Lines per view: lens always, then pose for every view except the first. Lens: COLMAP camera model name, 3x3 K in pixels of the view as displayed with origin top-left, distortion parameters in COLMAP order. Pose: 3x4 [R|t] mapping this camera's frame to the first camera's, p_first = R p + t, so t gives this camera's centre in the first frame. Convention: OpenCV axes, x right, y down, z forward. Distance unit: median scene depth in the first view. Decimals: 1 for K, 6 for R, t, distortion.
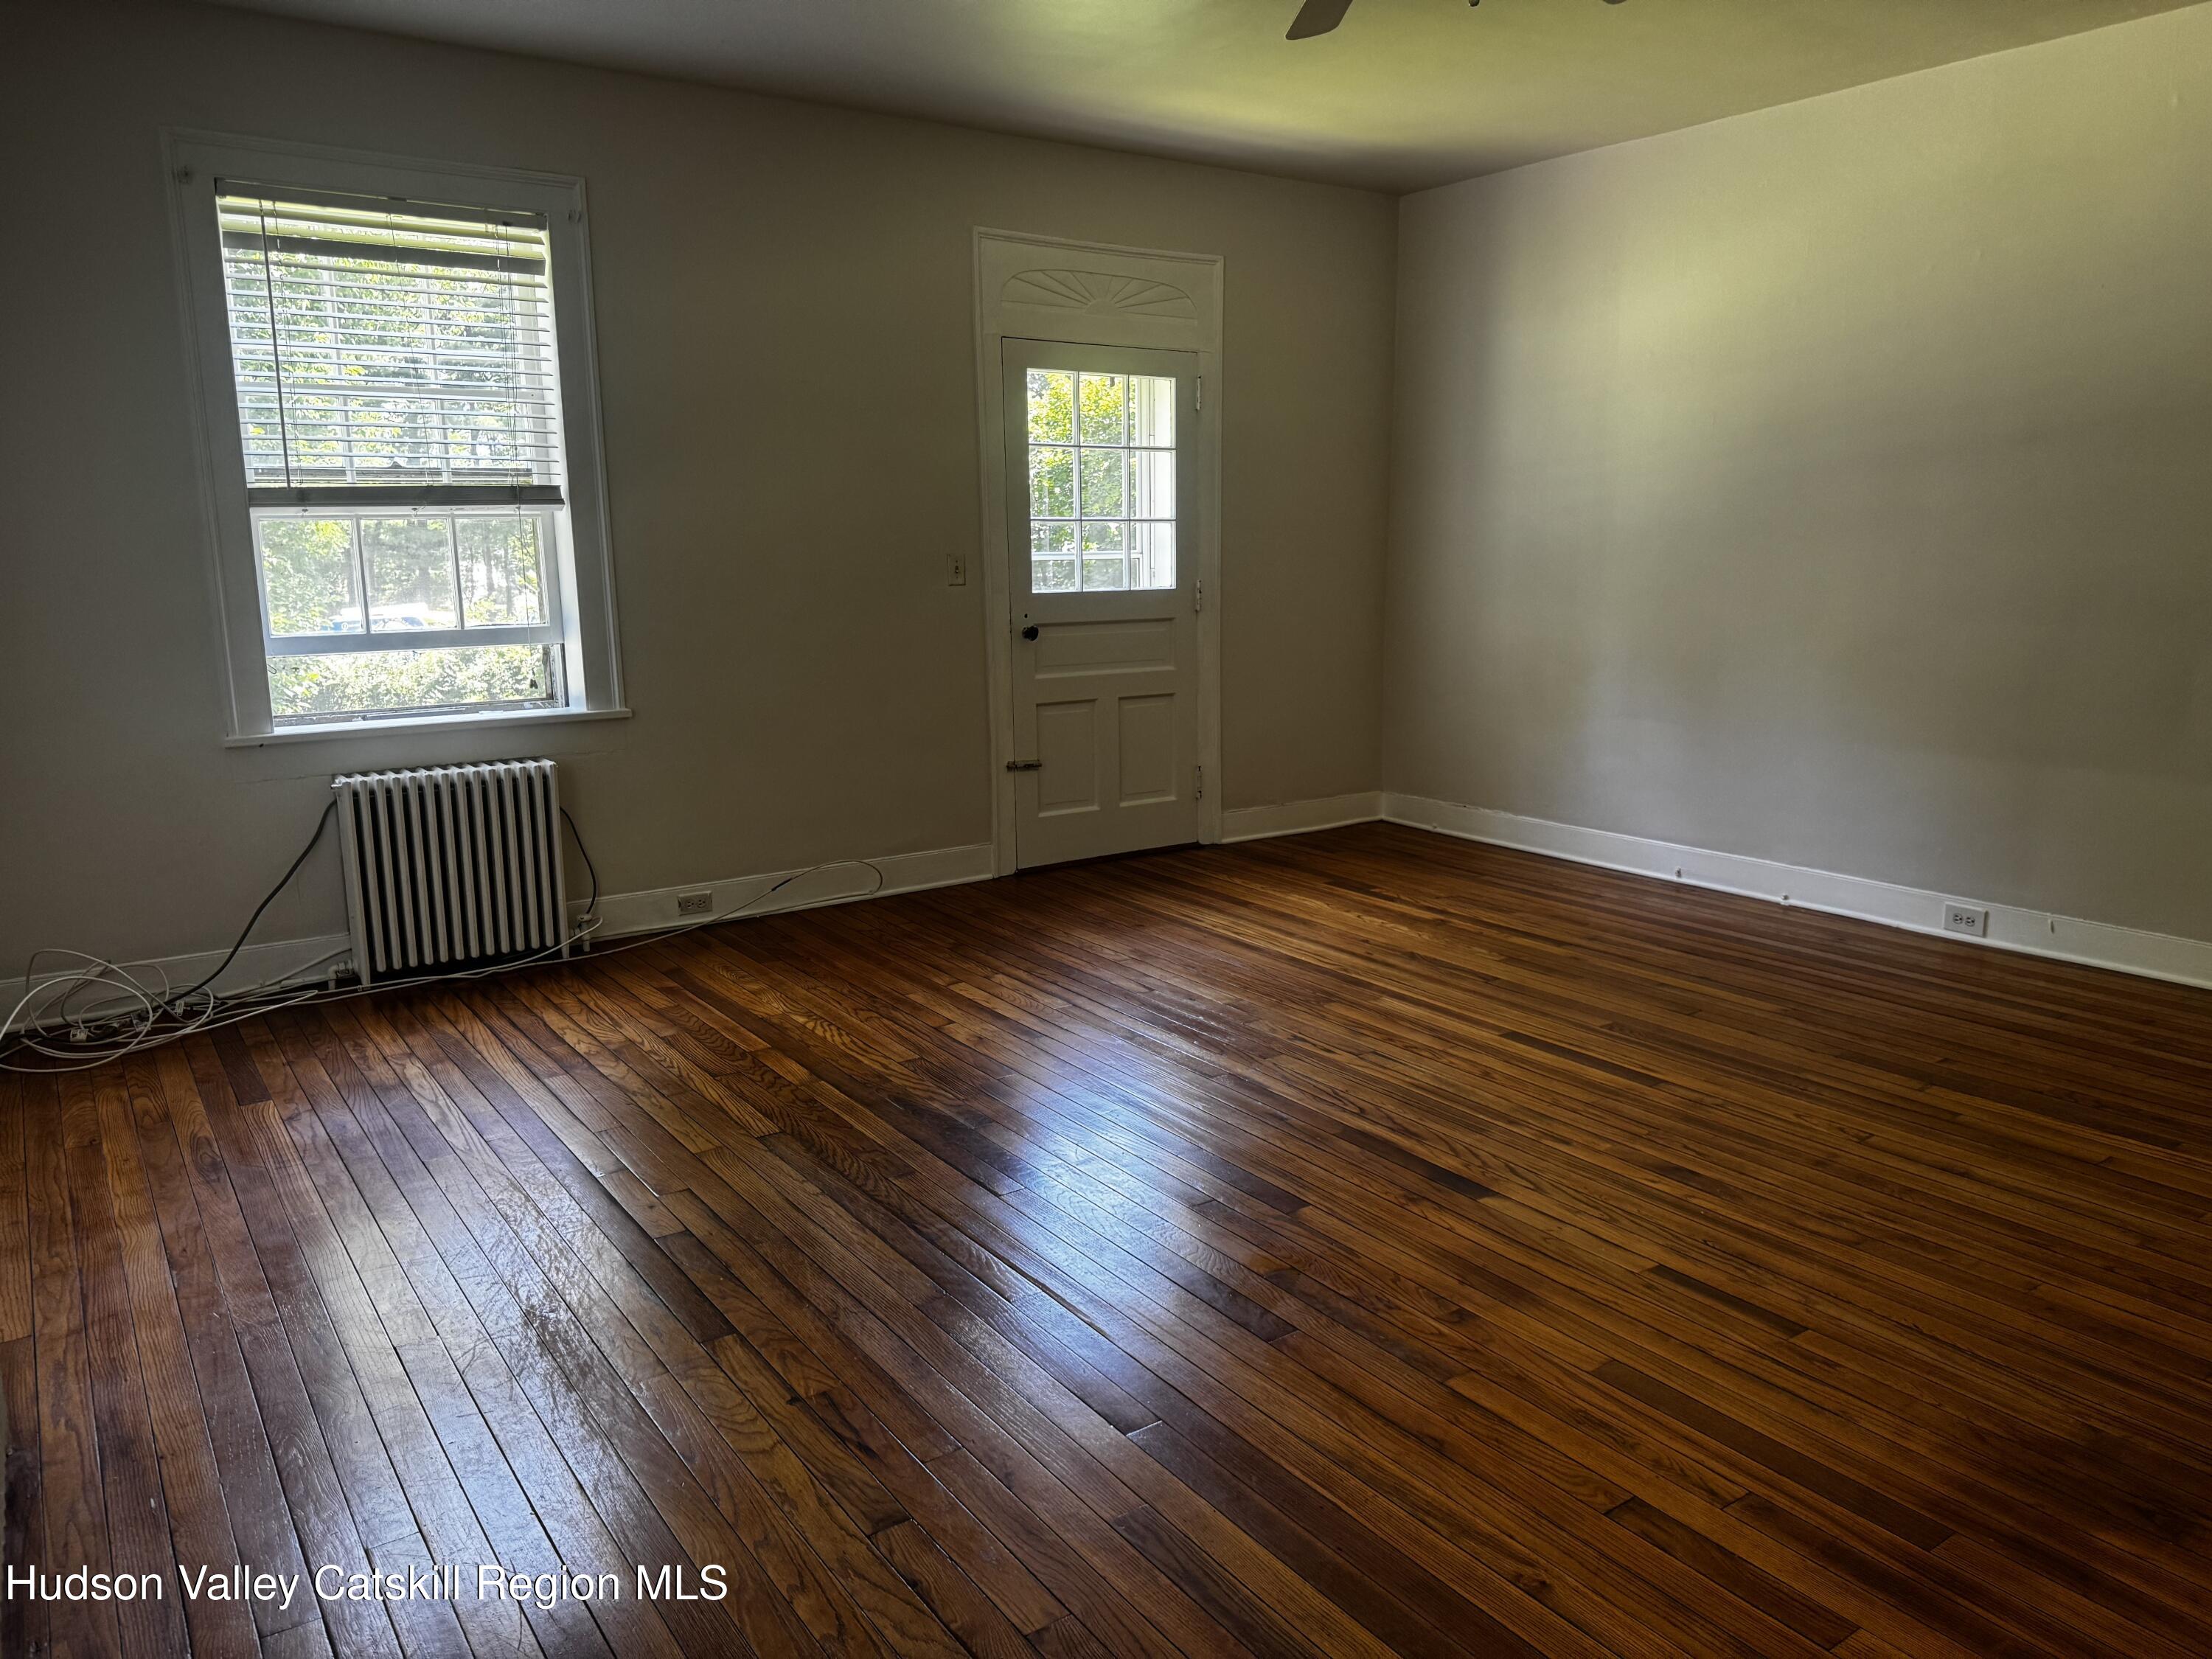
lens RADIAL K [[1533.6, 0, 1106.0], [0, 1533.6, 829.5], [0, 0, 1]] dist [0.039001, -0.078035]
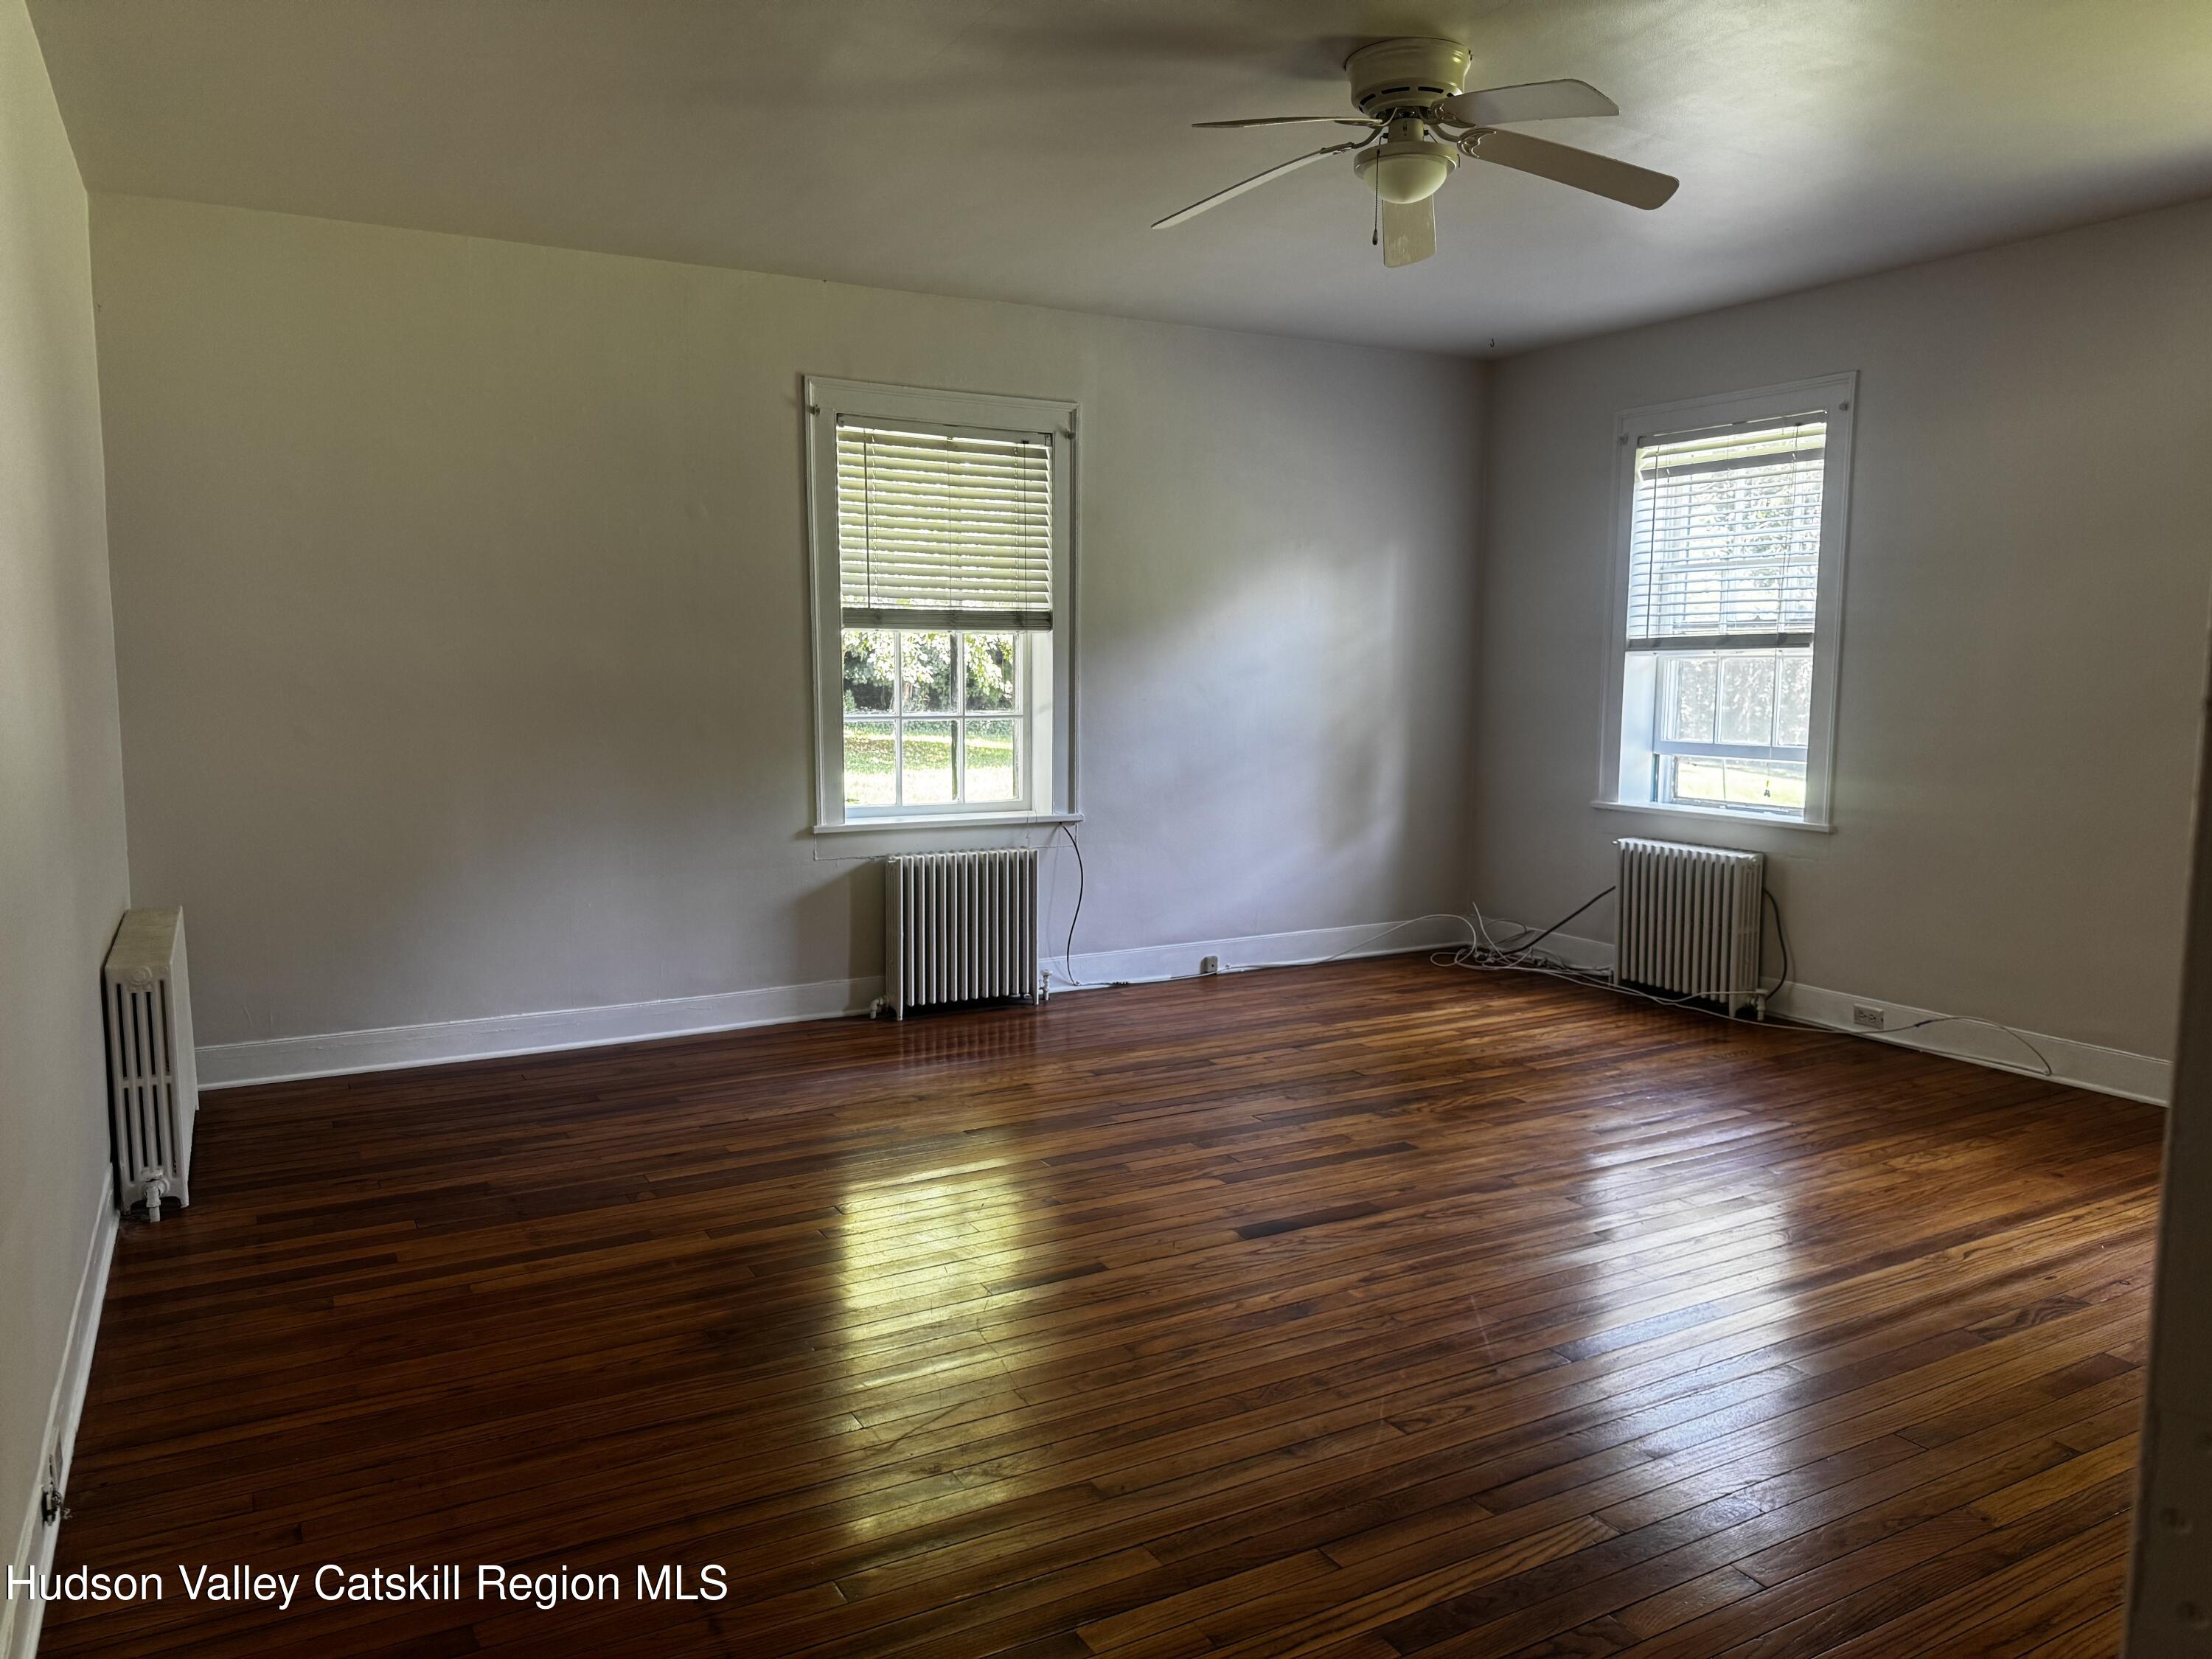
lens RADIAL K [[1531.0, 0, 1106.0], [0, 1531.0, 829.5], [0, 0, 1]] dist [0.046248, -0.000097]
pose [[-0.096403, 0.121474, -0.987902, 0.958986], [-0.185117, 0.973020, 0.137708, -0.148476], [0.977977, 0.196153, -0.071316, 0.623891]]
